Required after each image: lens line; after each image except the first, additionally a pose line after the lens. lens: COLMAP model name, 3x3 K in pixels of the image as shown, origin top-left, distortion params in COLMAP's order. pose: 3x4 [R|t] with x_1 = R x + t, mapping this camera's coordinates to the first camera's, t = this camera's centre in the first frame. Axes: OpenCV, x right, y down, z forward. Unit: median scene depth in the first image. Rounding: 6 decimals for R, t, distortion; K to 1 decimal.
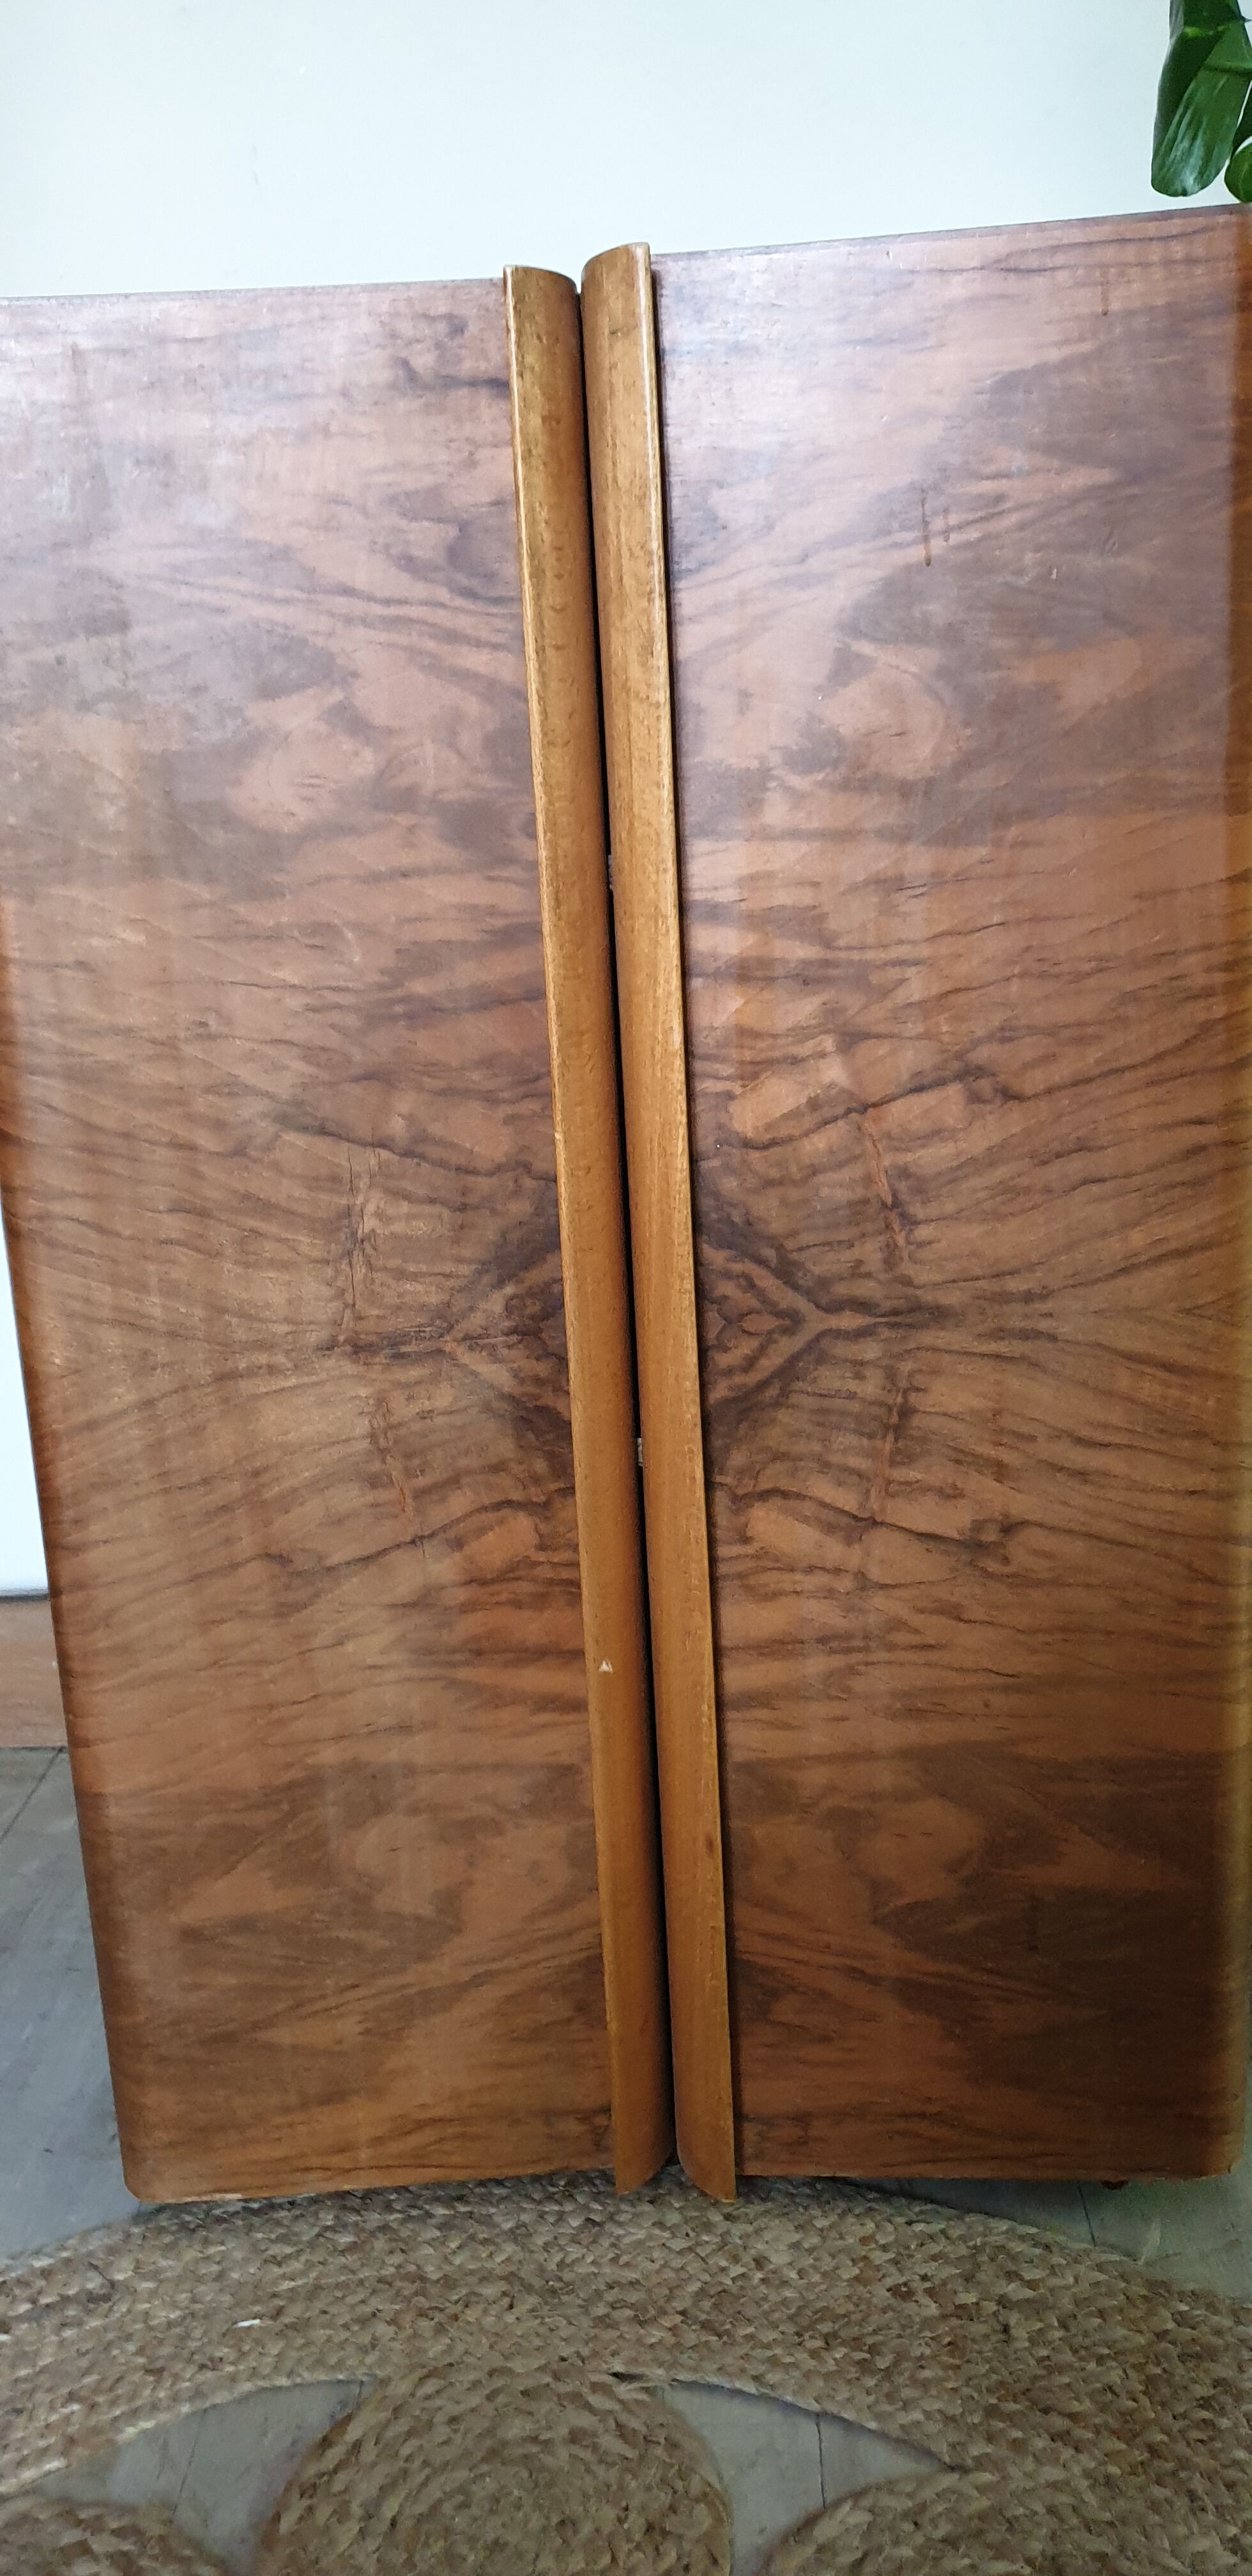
lens RADIAL K [[1994.7, 0, 635.7], [0, 1994.7, 1268.8], [0, 0, 1]] dist [0.233588, -0.675113]
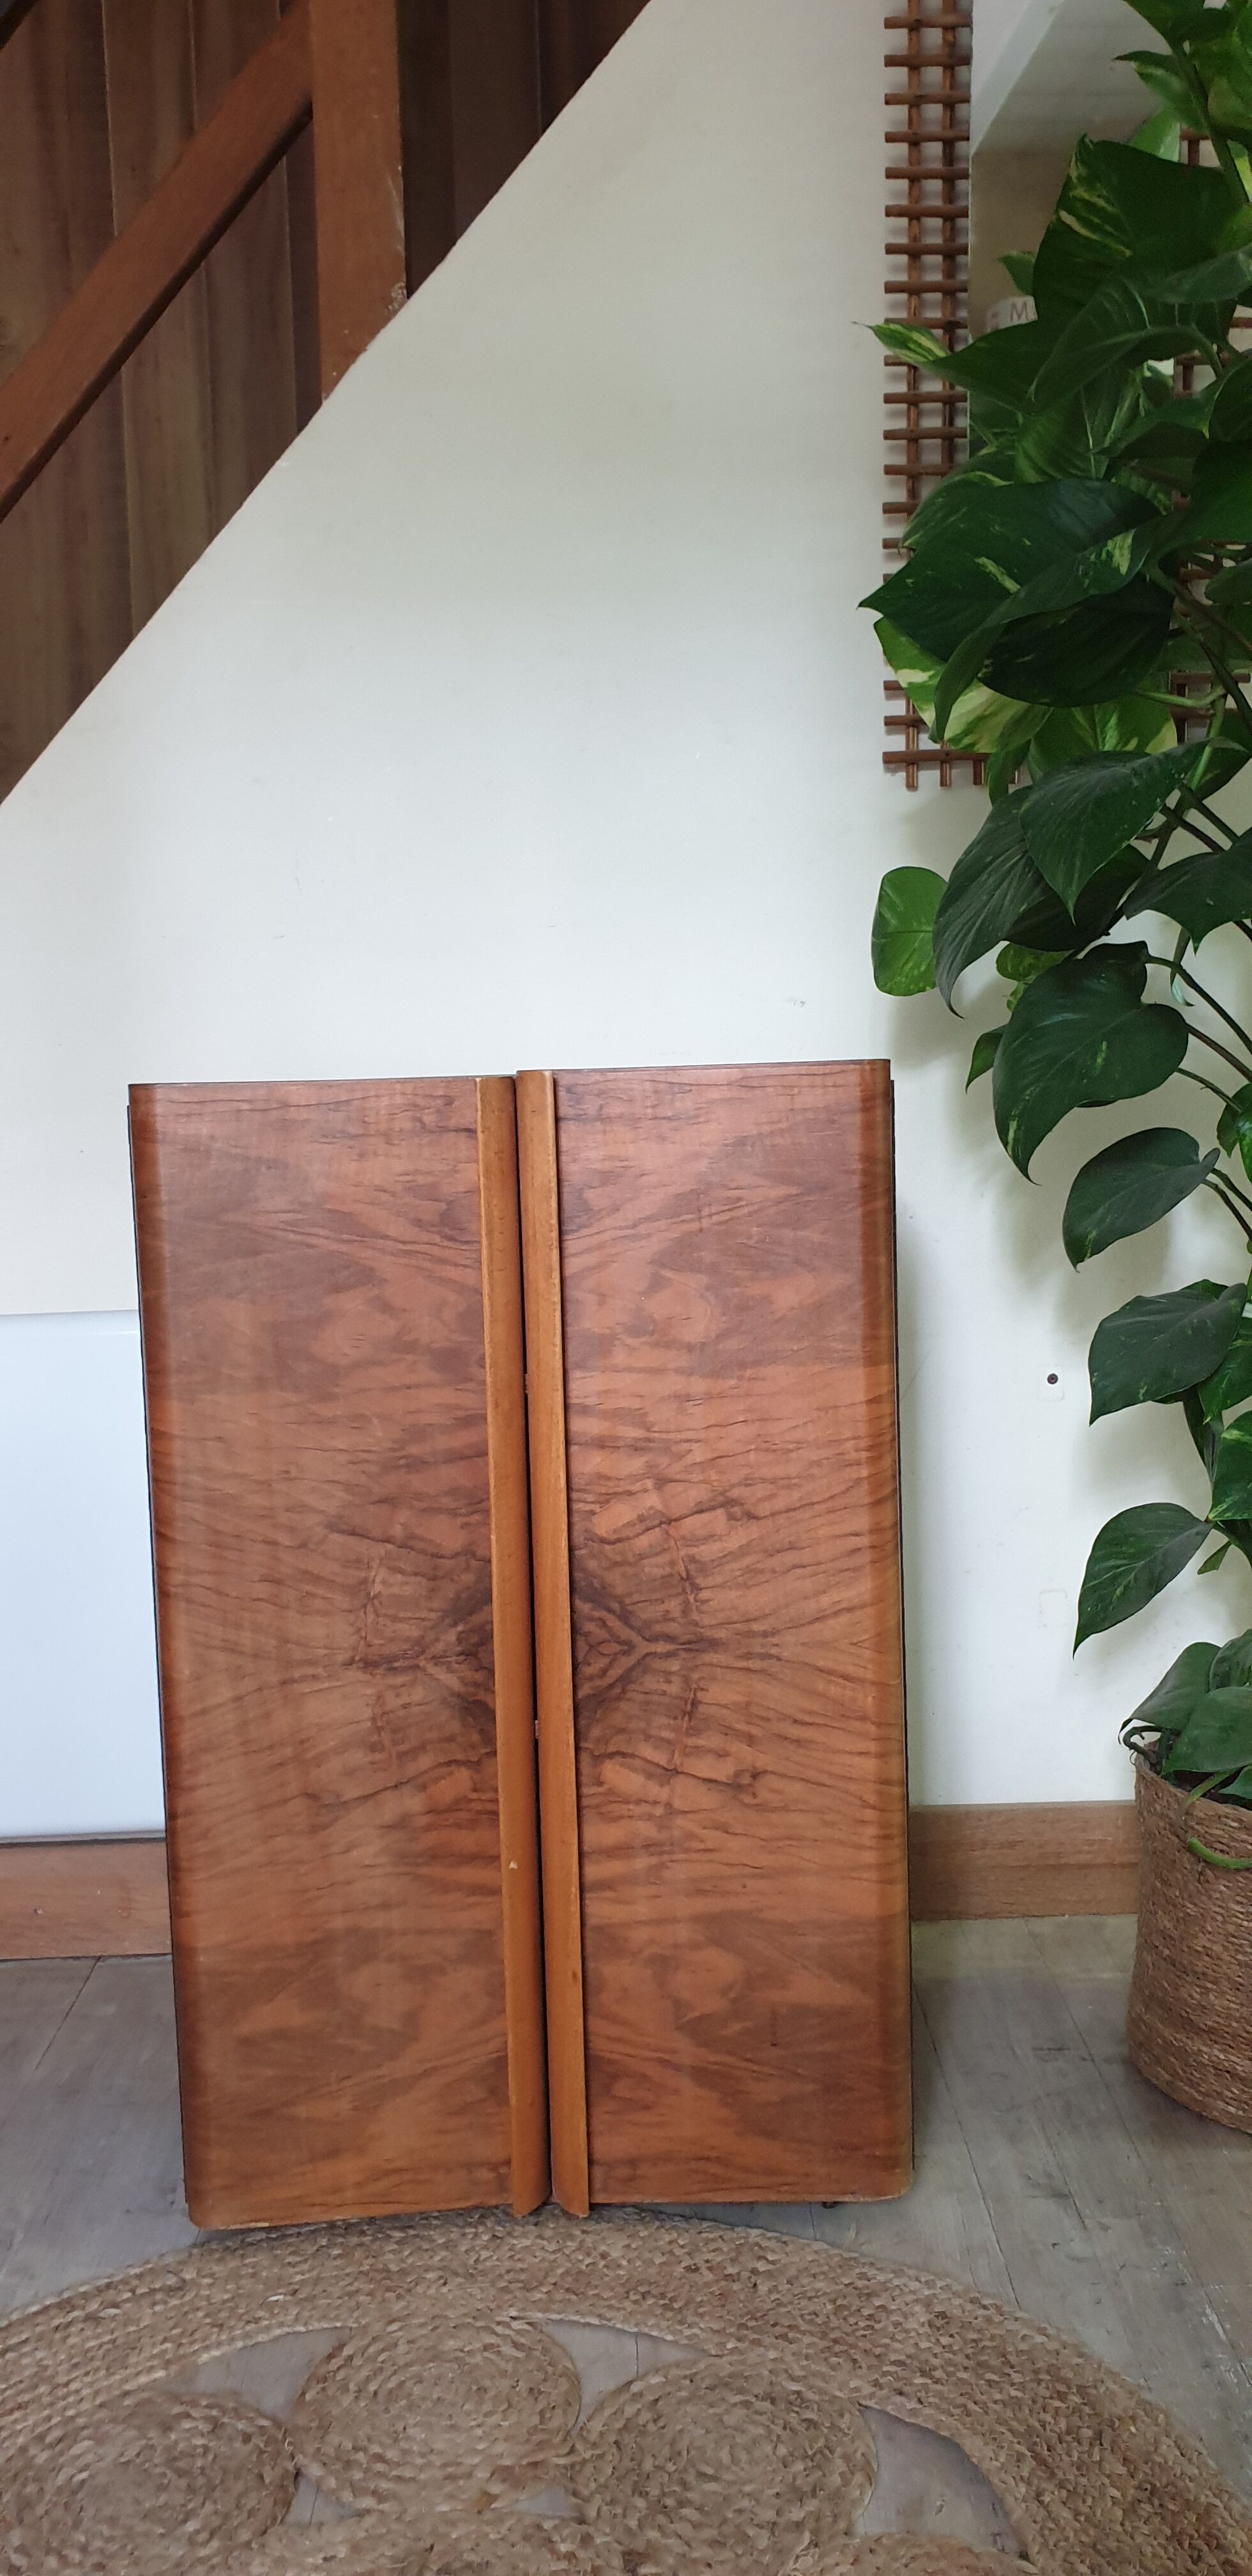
lens RADIAL K [[1992.4, 0, 659.1], [0, 1992.4, 1271.2], [0, 0, 1]] dist [0.231907, -0.667766]
pose [[0.998025, 0.016205, 0.060697, -0.003867], [-0.007371, 0.989690, -0.143033, -0.045782], [-0.062390, 0.142303, 0.987855, -0.719288]]
